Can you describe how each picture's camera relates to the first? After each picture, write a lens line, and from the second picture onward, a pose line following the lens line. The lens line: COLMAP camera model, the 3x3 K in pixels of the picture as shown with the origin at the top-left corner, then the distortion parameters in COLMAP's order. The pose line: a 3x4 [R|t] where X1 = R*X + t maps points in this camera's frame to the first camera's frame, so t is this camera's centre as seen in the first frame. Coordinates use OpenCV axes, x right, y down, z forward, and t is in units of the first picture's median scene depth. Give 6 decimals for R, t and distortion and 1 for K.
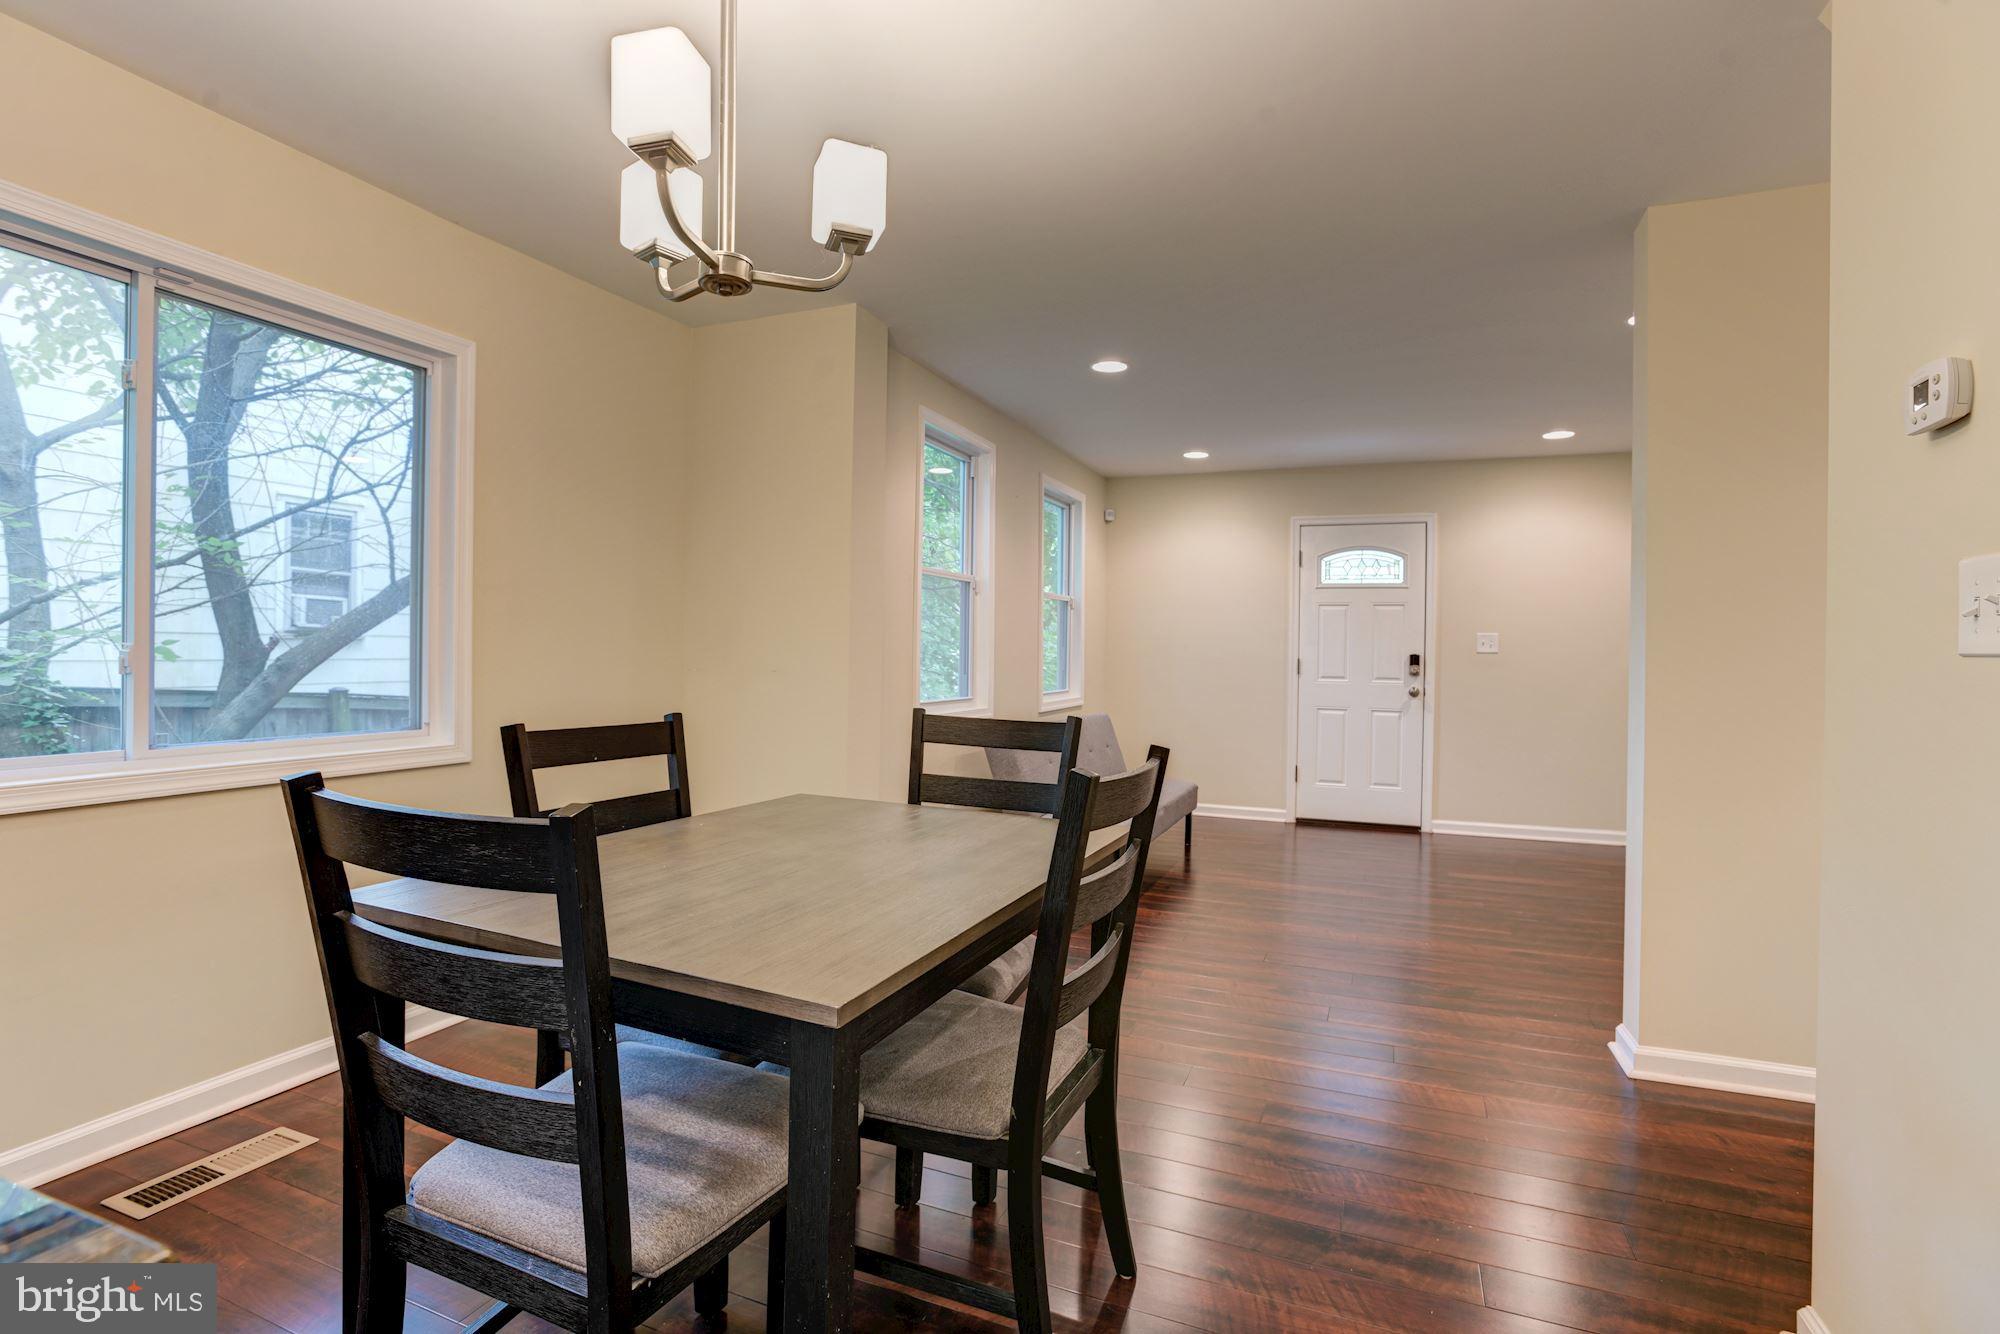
lens RADIAL K [[957.0, 0, 1016.1], [0, 957.0, 647.9], [0, 0, 1]] dist [-0.041055, 0.015474]
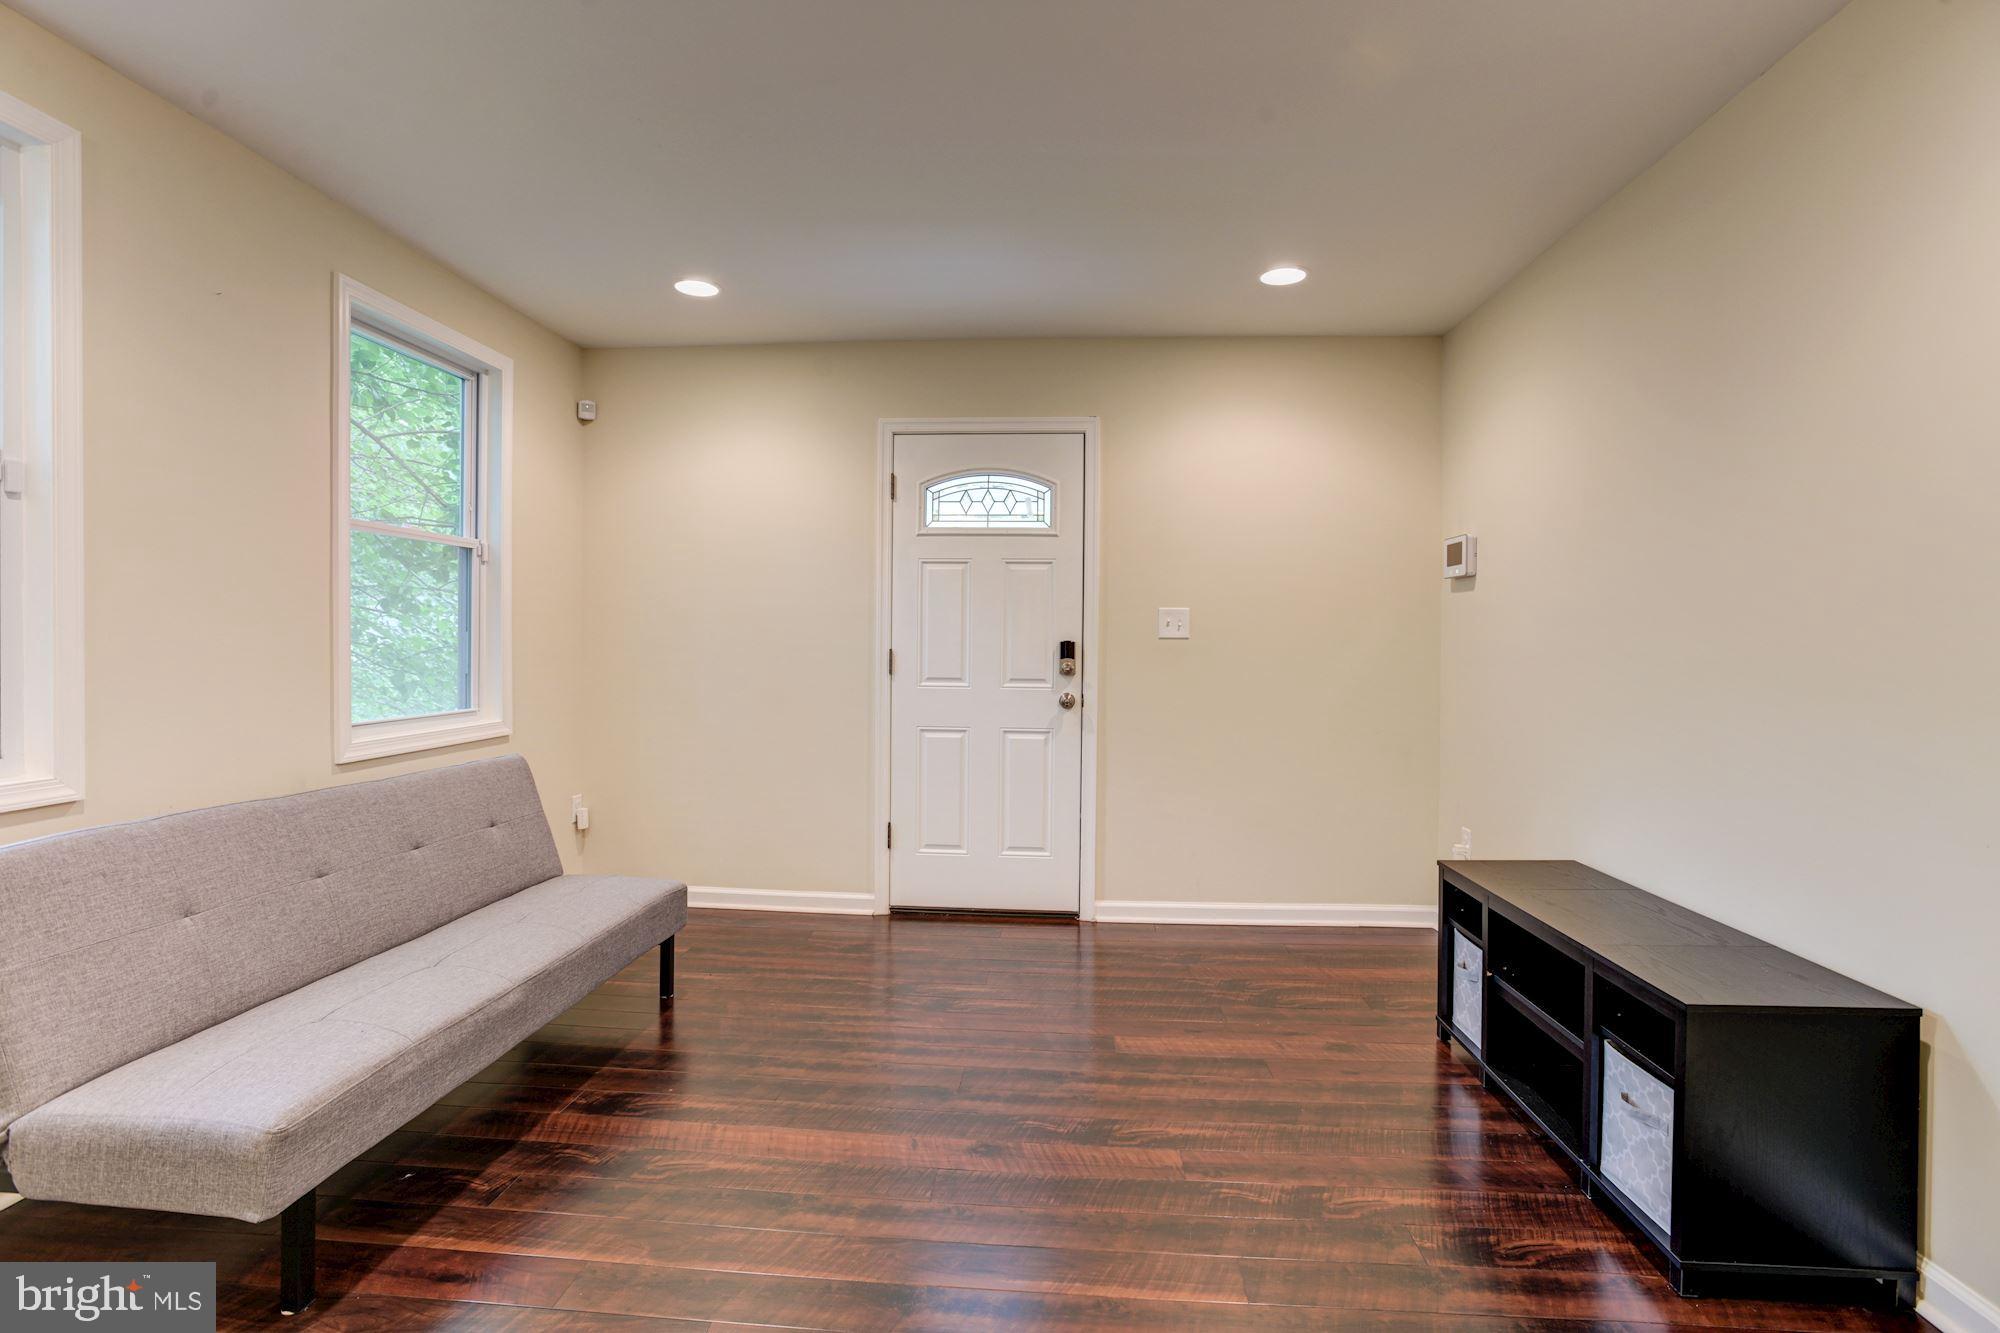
lens RADIAL K [[957.0, 0, 999.5], [0, 957.0, 651.9], [0, 0, 1]] dist [-0.041055, 0.015474]
pose [[0.956867, -0.008902, 0.290389, 0.189991], [0.006720, 0.999941, 0.008511, 0.008265], [-0.290448, -0.006192, 0.956871, 0.402053]]
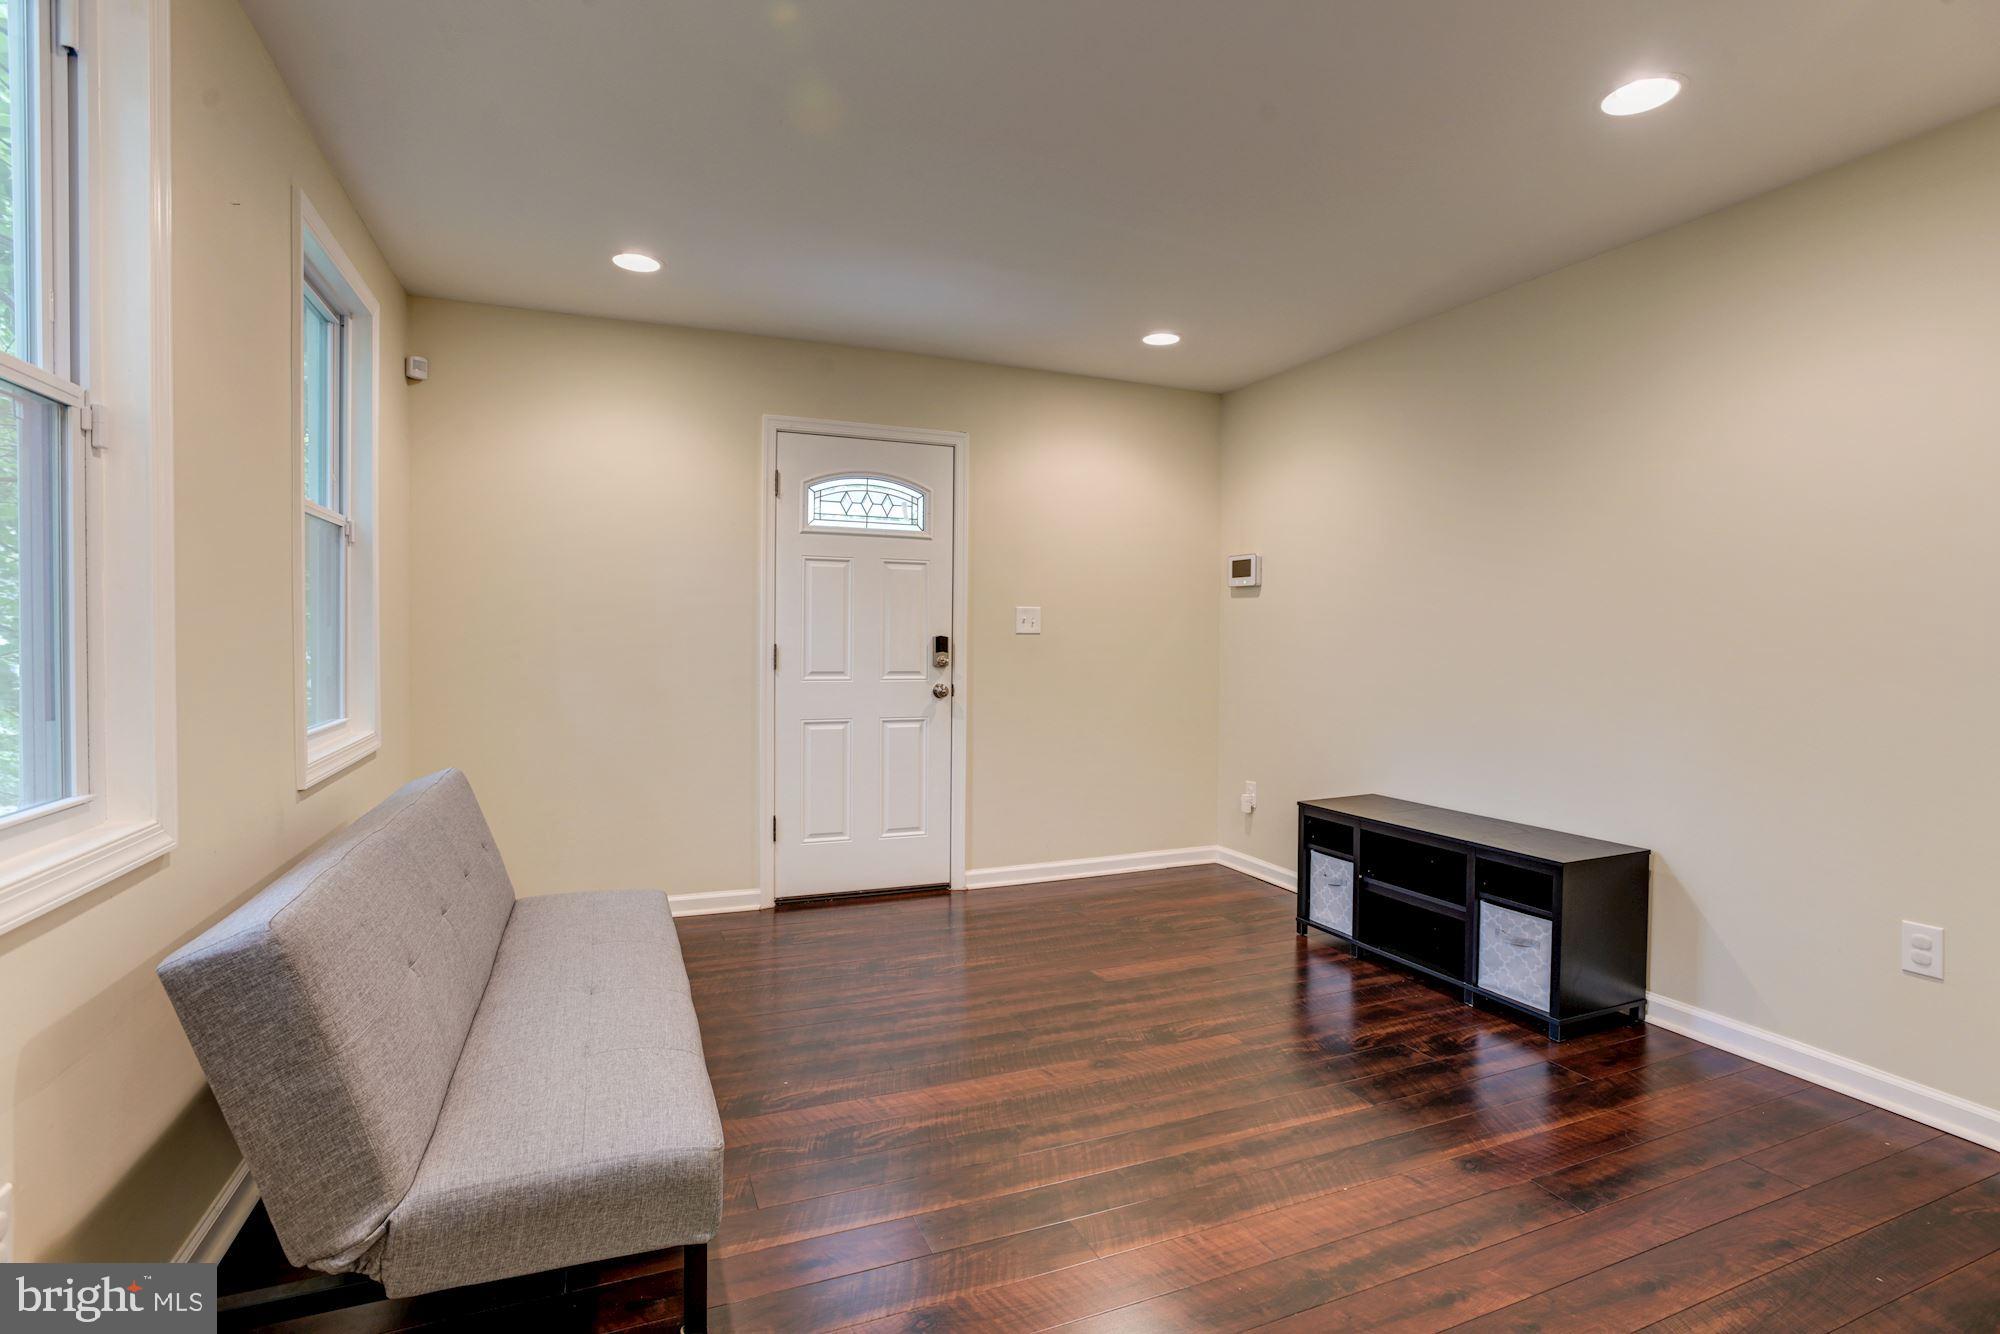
lens RADIAL K [[957.0, 0, 991.1], [0, 957.0, 657.2], [0, 0, 1]] dist [-0.041055, 0.015474]
pose [[0.721600, -0.022664, 0.691939, -0.034812], [0.005533, 0.999621, 0.026971, 0.003472], [-0.692288, -0.015634, 0.721452, 0.470005]]
